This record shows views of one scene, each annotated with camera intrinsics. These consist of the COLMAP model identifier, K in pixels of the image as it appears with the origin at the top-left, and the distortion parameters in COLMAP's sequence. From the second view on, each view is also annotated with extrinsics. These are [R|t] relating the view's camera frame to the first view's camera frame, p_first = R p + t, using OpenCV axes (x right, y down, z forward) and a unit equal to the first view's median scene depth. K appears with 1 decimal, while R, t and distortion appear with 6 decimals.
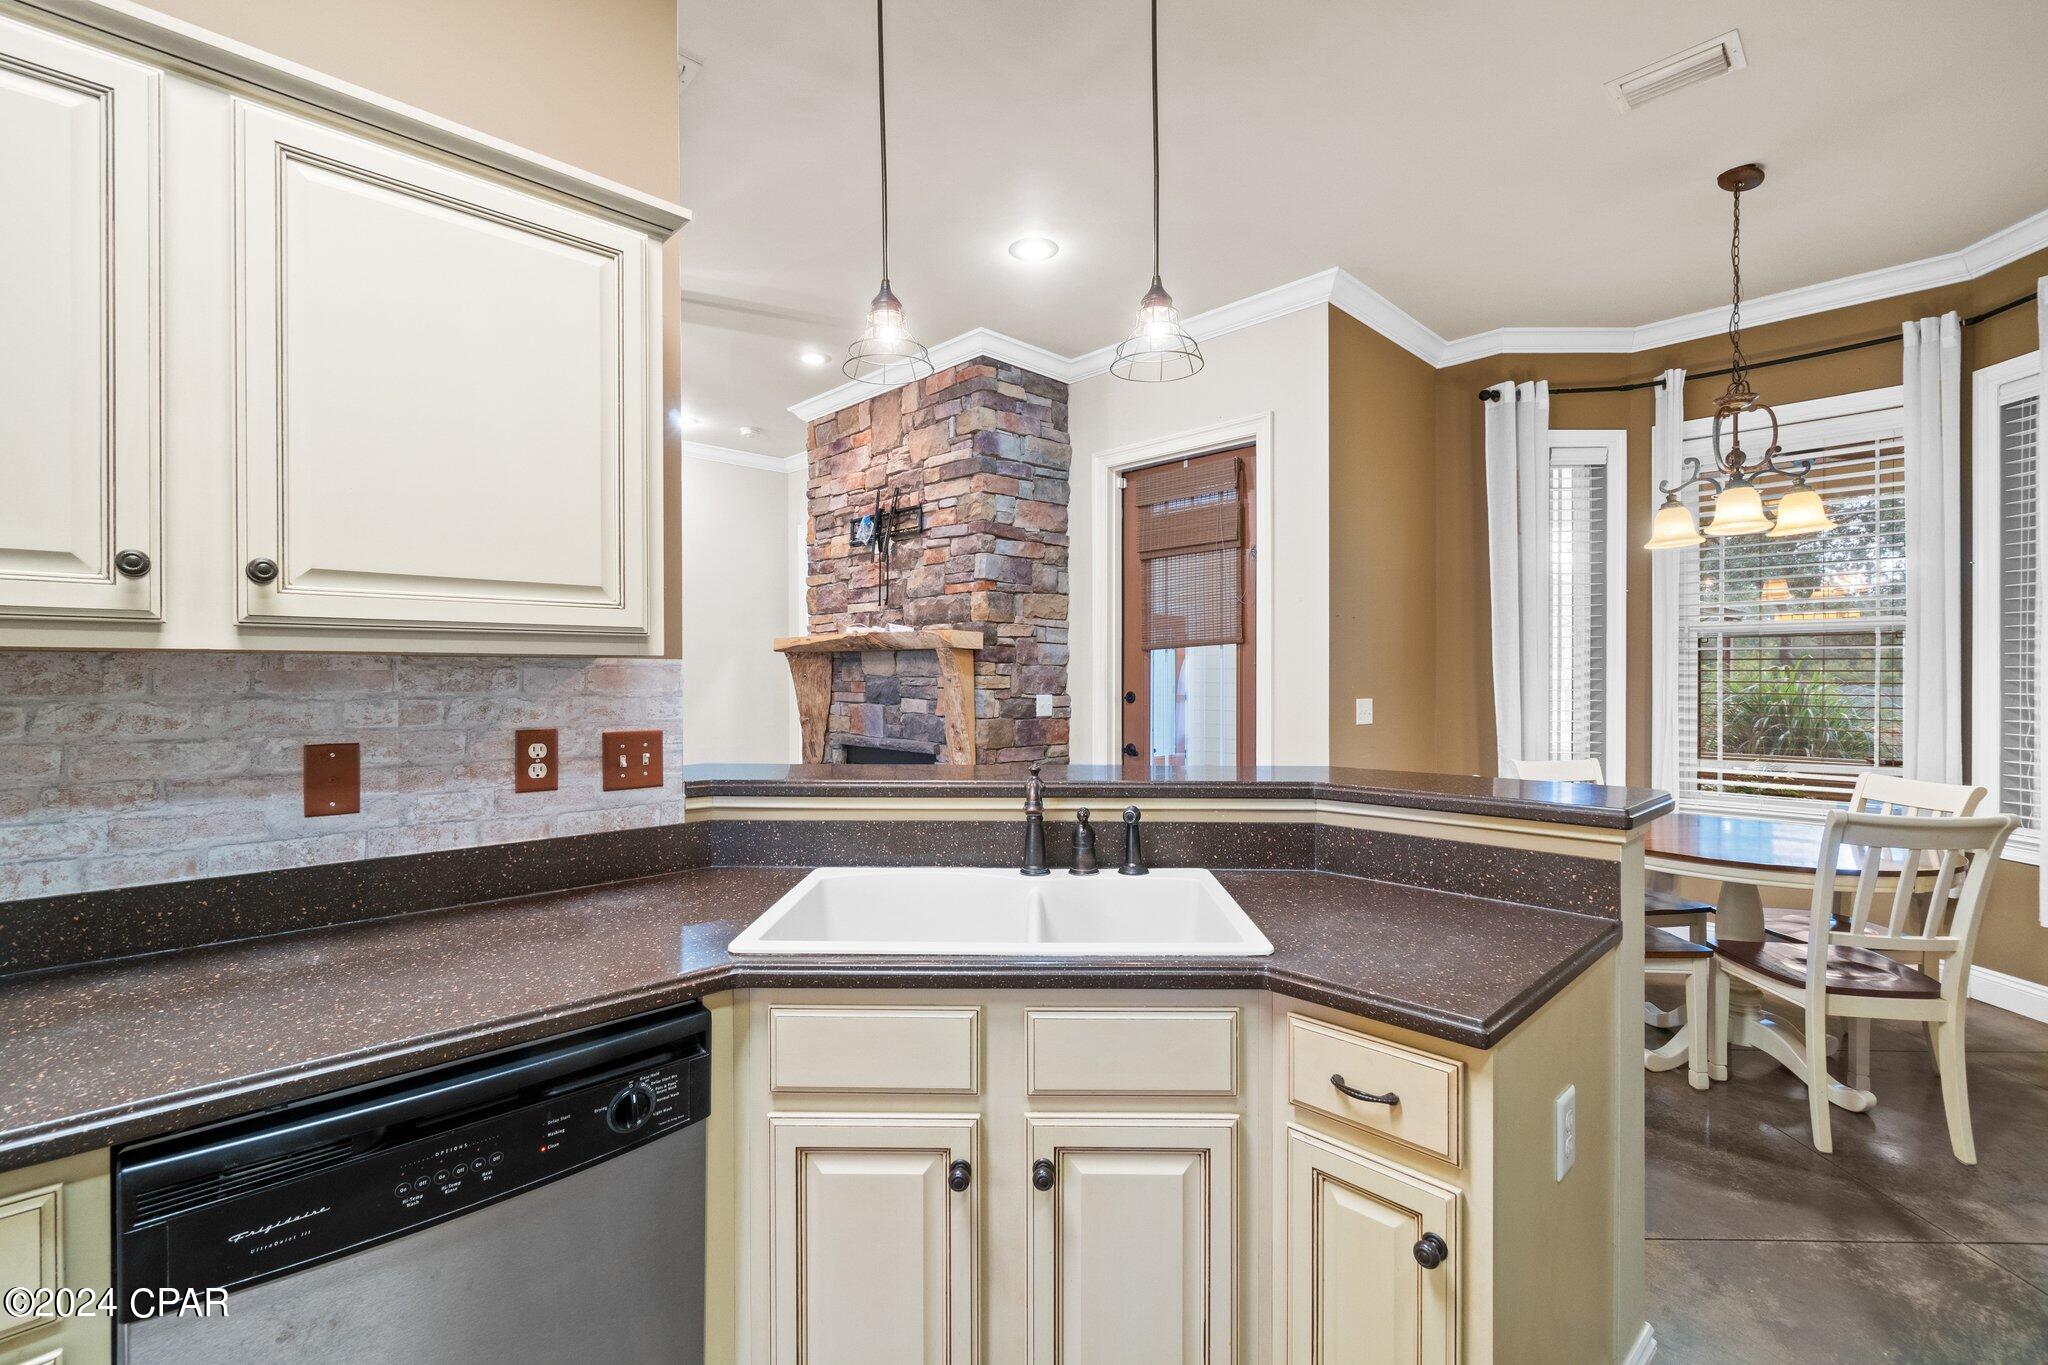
lens RADIAL K [[886.9, 0, 1031.1], [0, 886.9, 679.0], [0, 0, 1]] dist [0.001238, -0.000094]
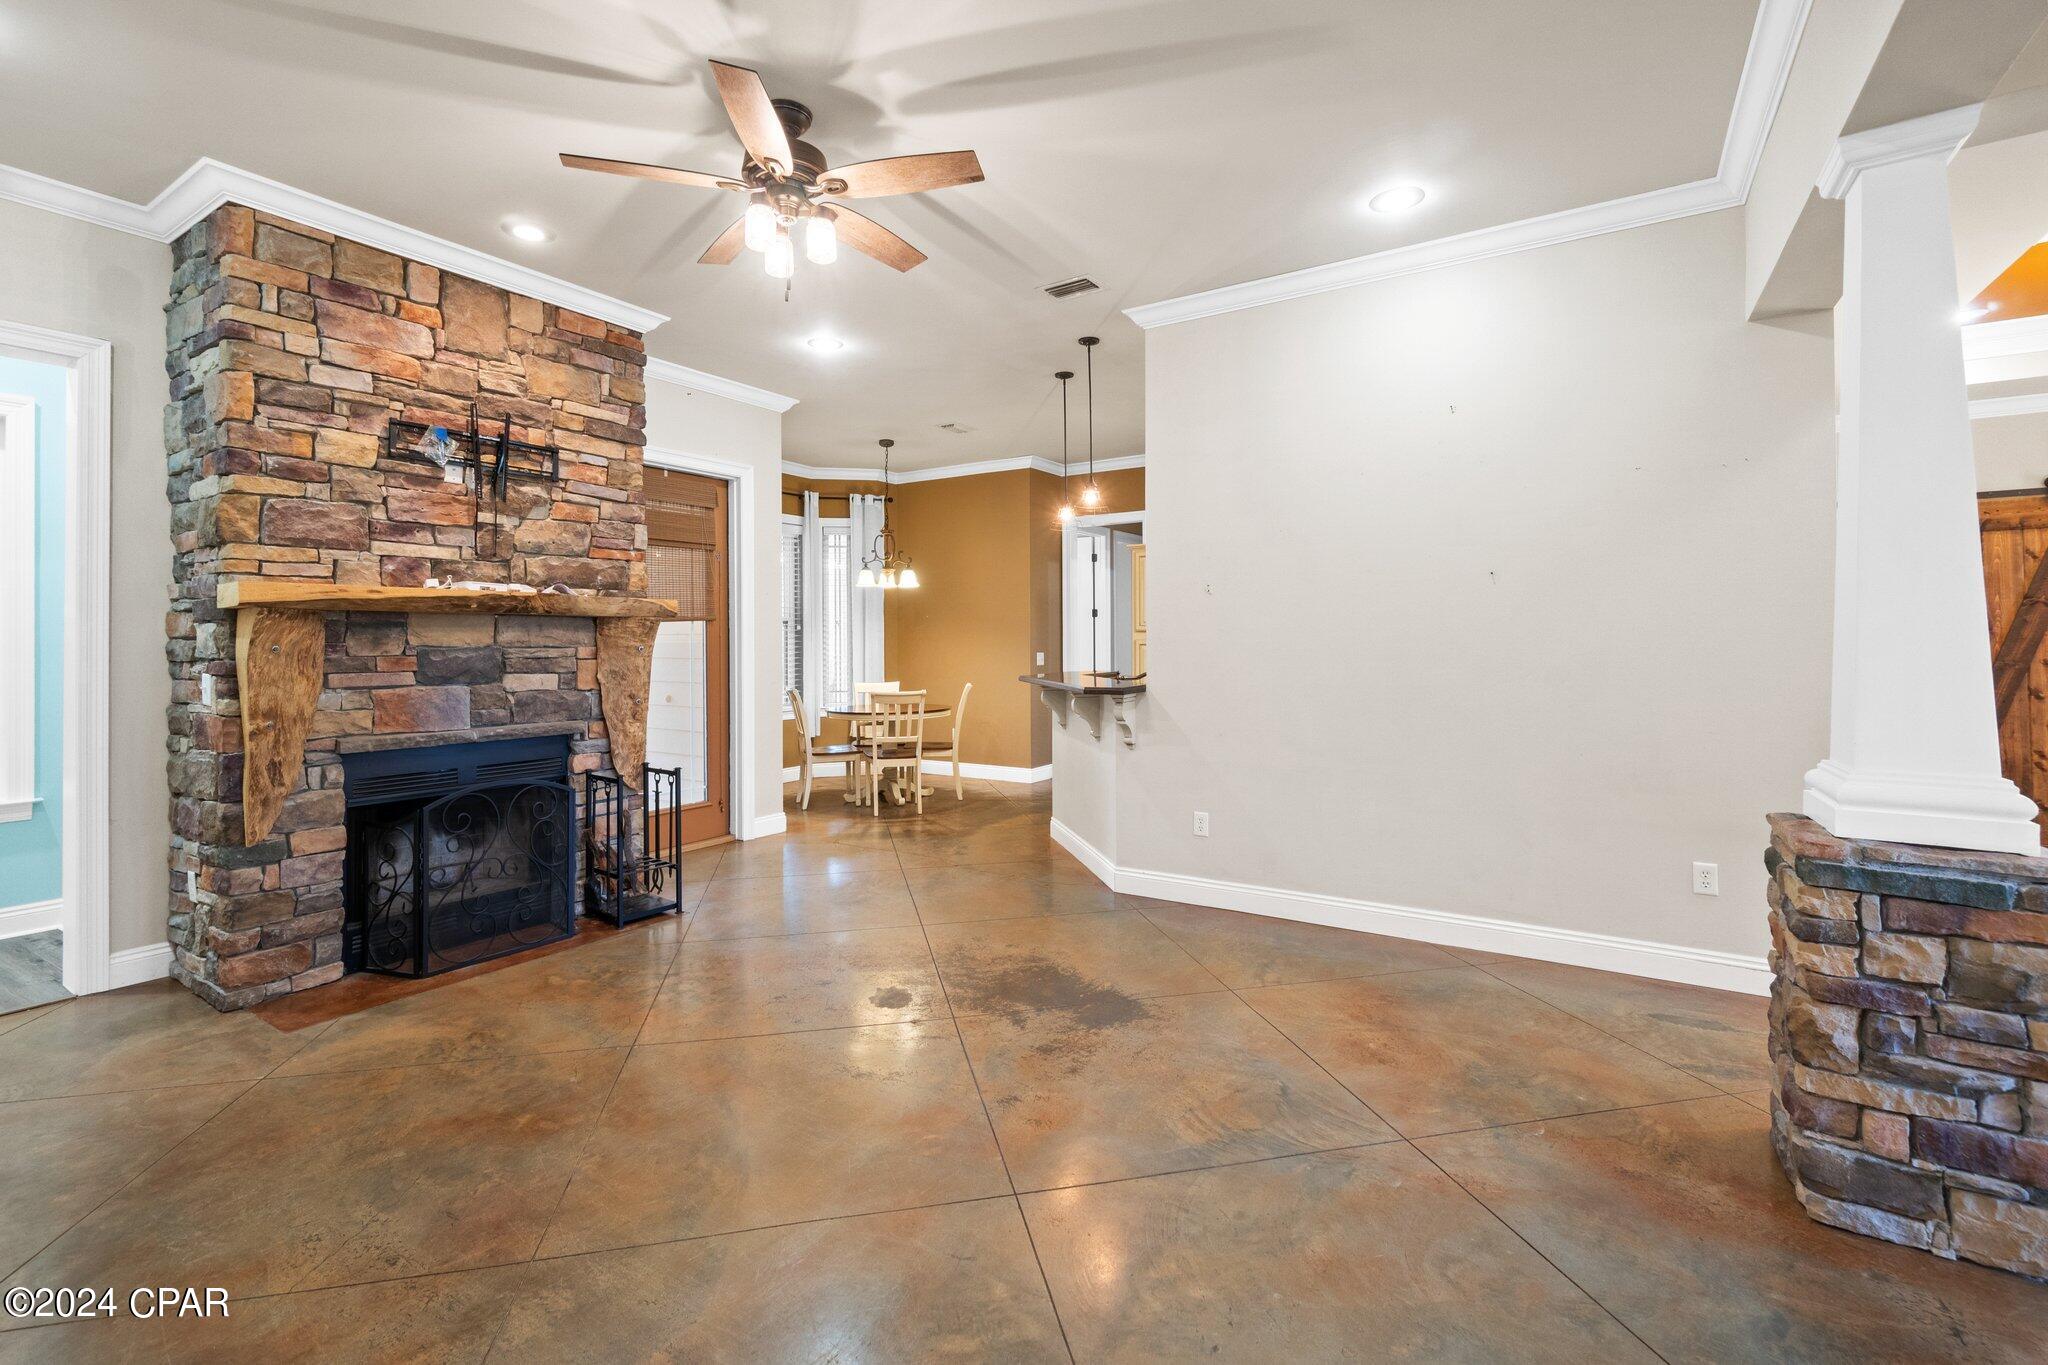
lens RADIAL K [[895.4, 0, 1022.2], [0, 895.4, 634.4], [0, 0, 1]] dist [-0.002430, 0.000254]
pose [[-0.226530, 0.009610, 0.973957, -1.136328], [0.013008, 0.999892, -0.006841, -0.003069], [-0.973917, 0.011119, -0.226630, 0.793863]]
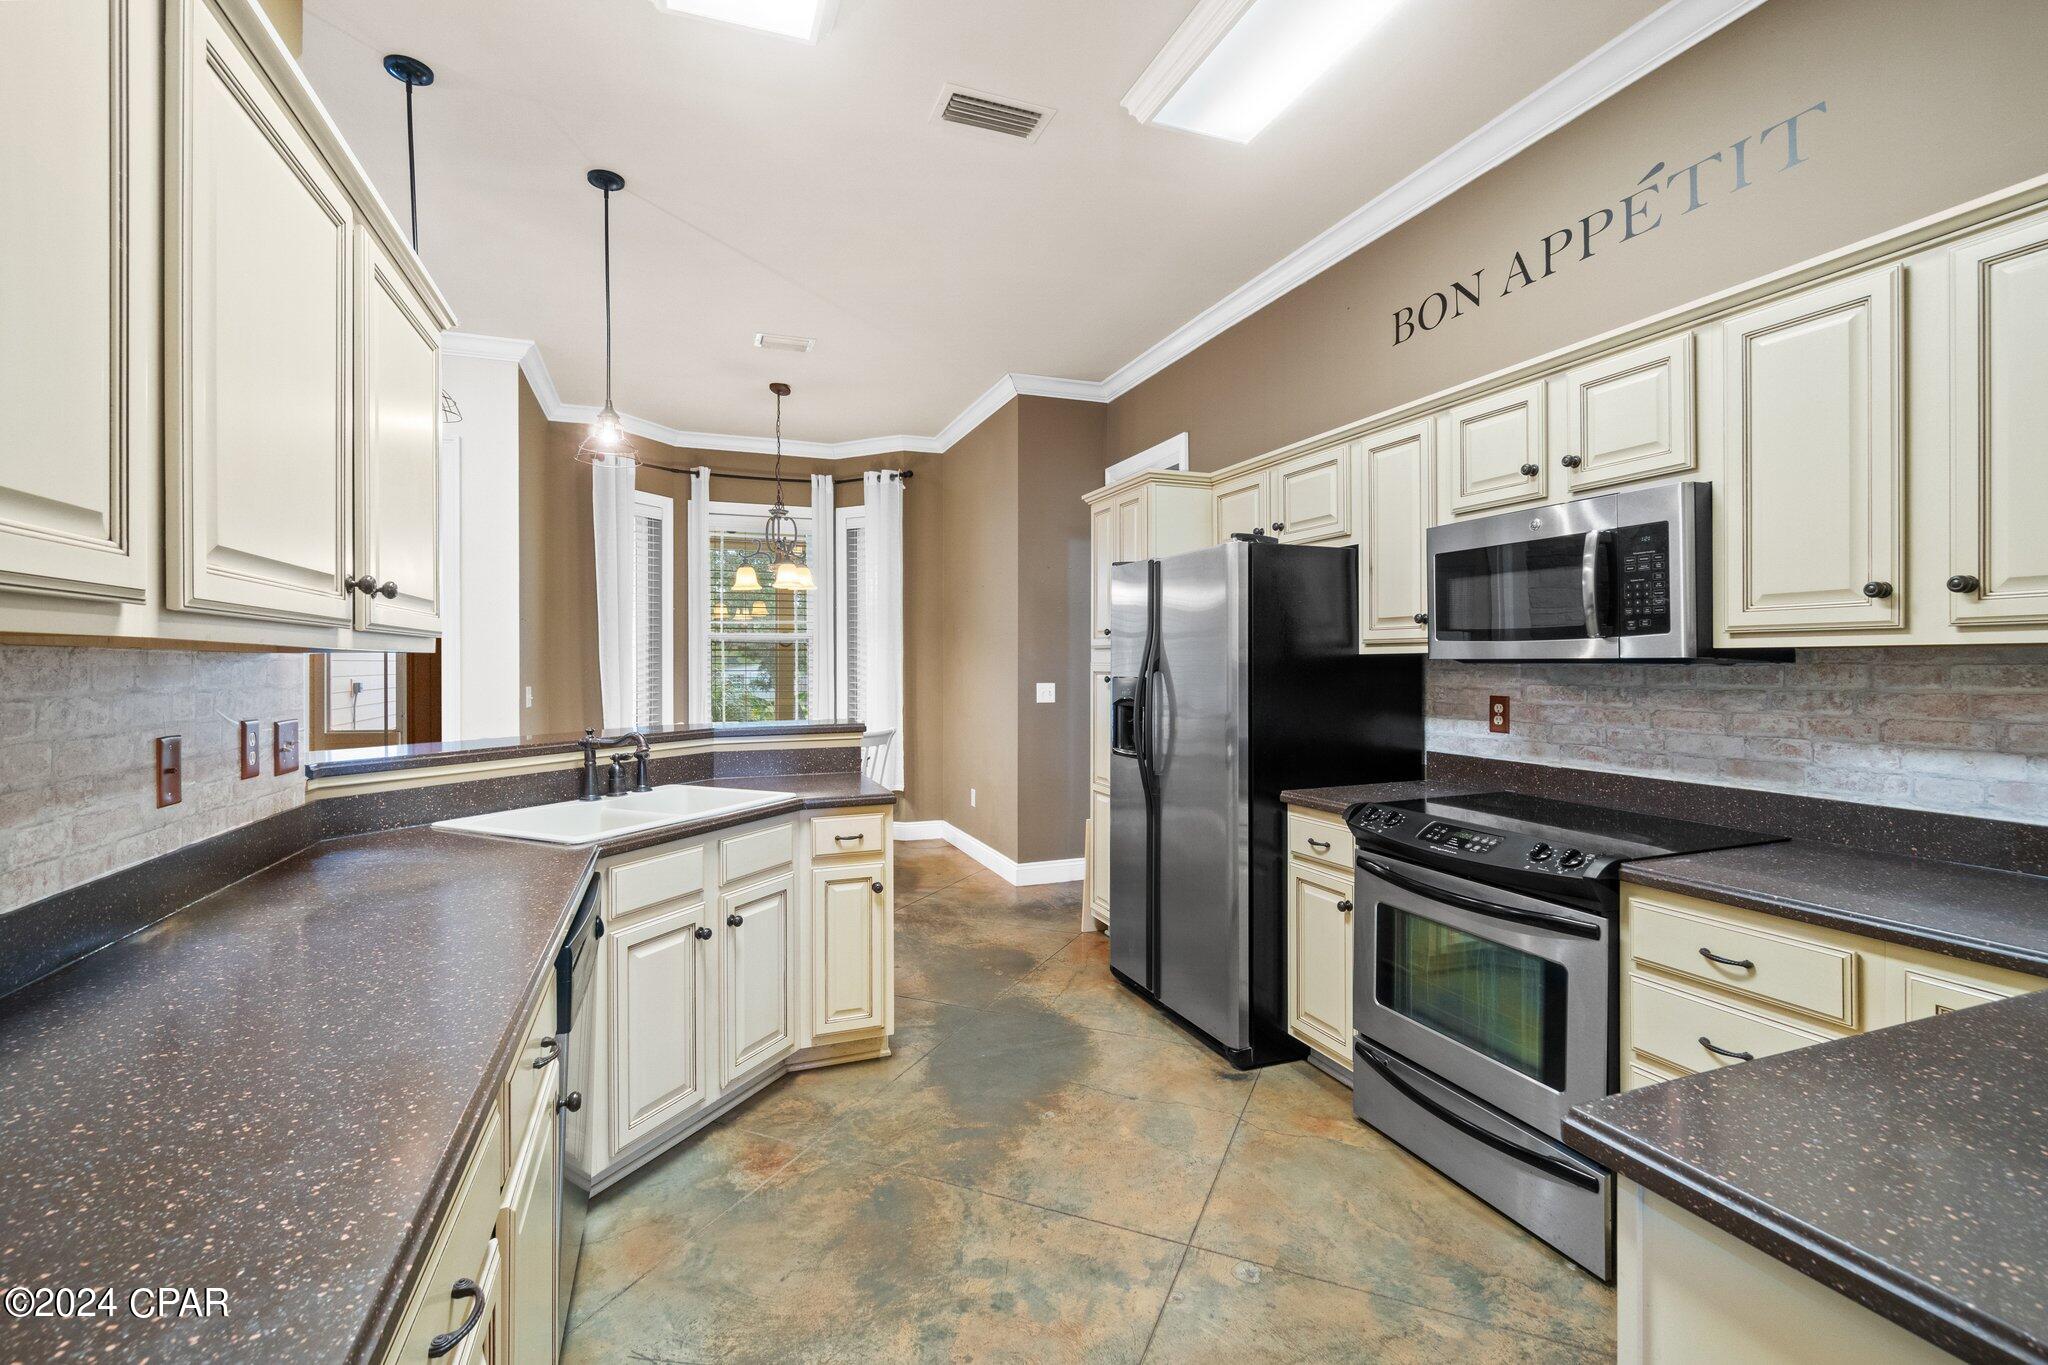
lens RADIAL K [[895.6, 0, 1022.5], [0, 895.6, 659.5], [0, 0, 1]] dist [-0.000956, -0.000021]
pose [[0.398024, 0.003206, 0.917370, -0.439592], [0.007599, 0.999948, -0.006792, -0.001068], [-0.917344, 0.009675, 0.397978, -0.109037]]
